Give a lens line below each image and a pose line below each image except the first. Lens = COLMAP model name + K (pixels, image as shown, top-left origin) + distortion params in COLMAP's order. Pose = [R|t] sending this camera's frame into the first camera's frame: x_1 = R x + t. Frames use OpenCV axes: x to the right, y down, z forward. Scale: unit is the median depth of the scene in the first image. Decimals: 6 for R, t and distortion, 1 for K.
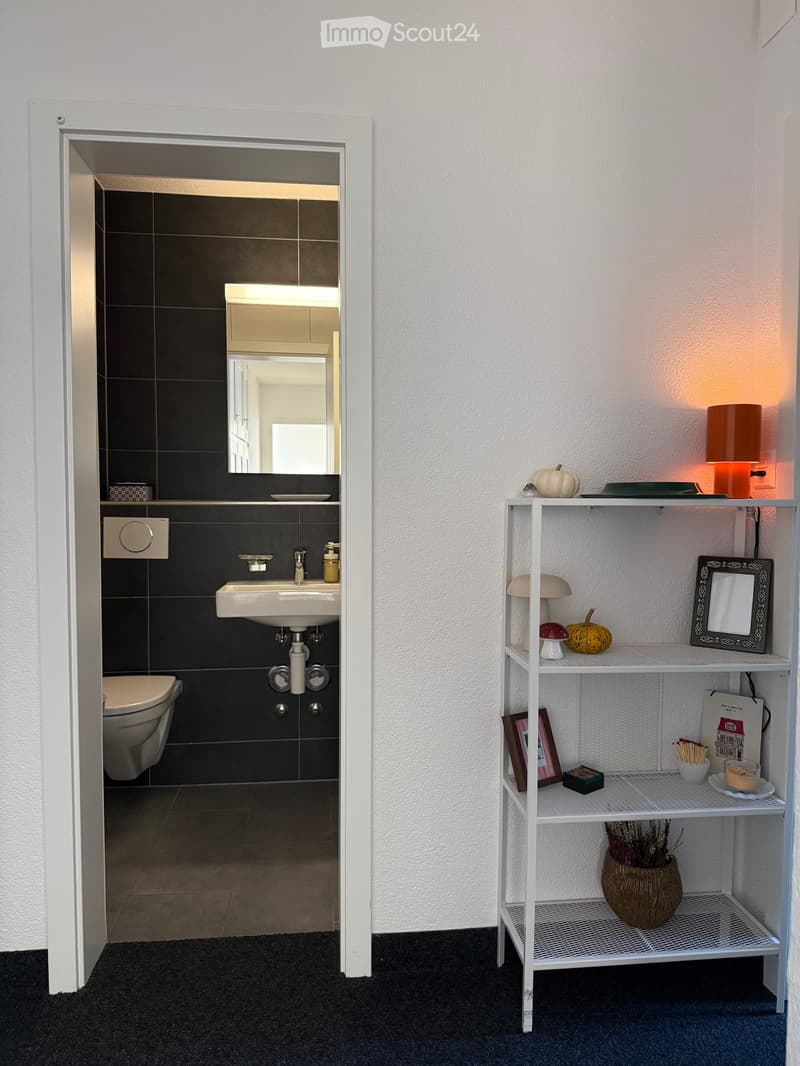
lens RADIAL K [[752.7, 0, 401.9], [0, 752.7, 534.8], [0, 0, 1]] dist [0.034826, -0.057763]
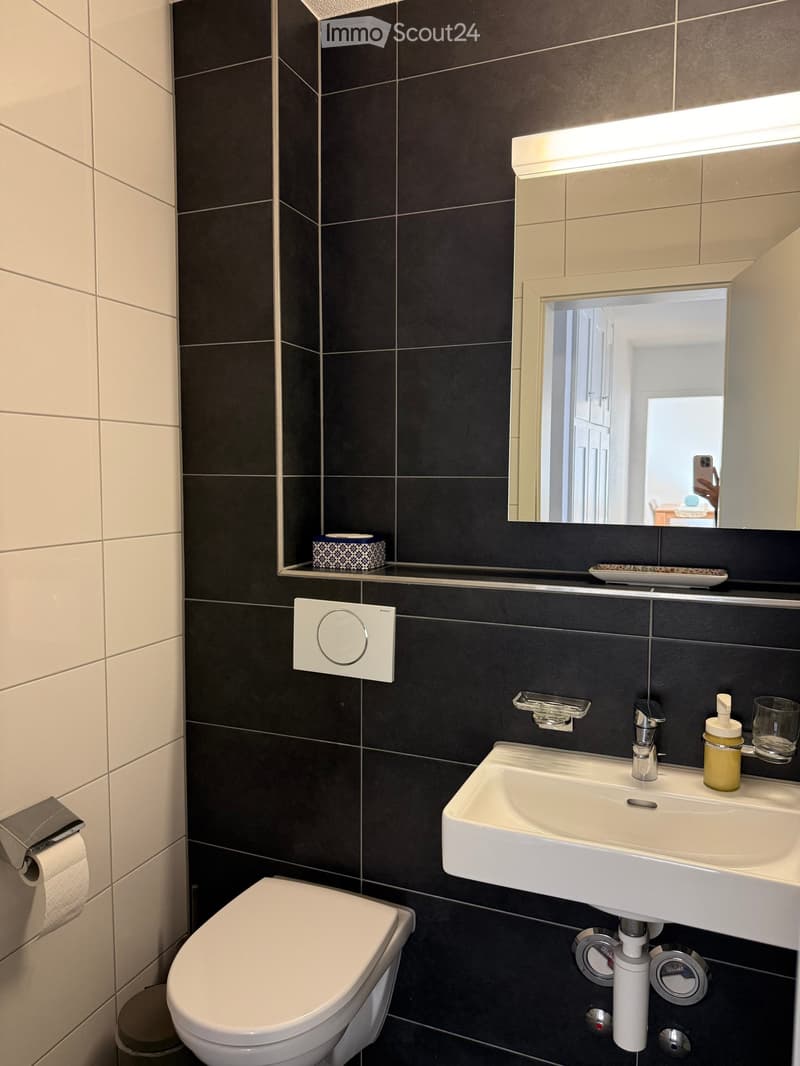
lens RADIAL K [[764.1, 0, 403.5], [0, 764.1, 543.3], [0, 0, 1]] dist [0.025202, -0.015759]
pose [[0.882938, 0.038071, -0.467943, -0.053264], [-0.017787, 0.998704, 0.047689, -0.093729], [0.469152, -0.033783, 0.882471, 0.529021]]
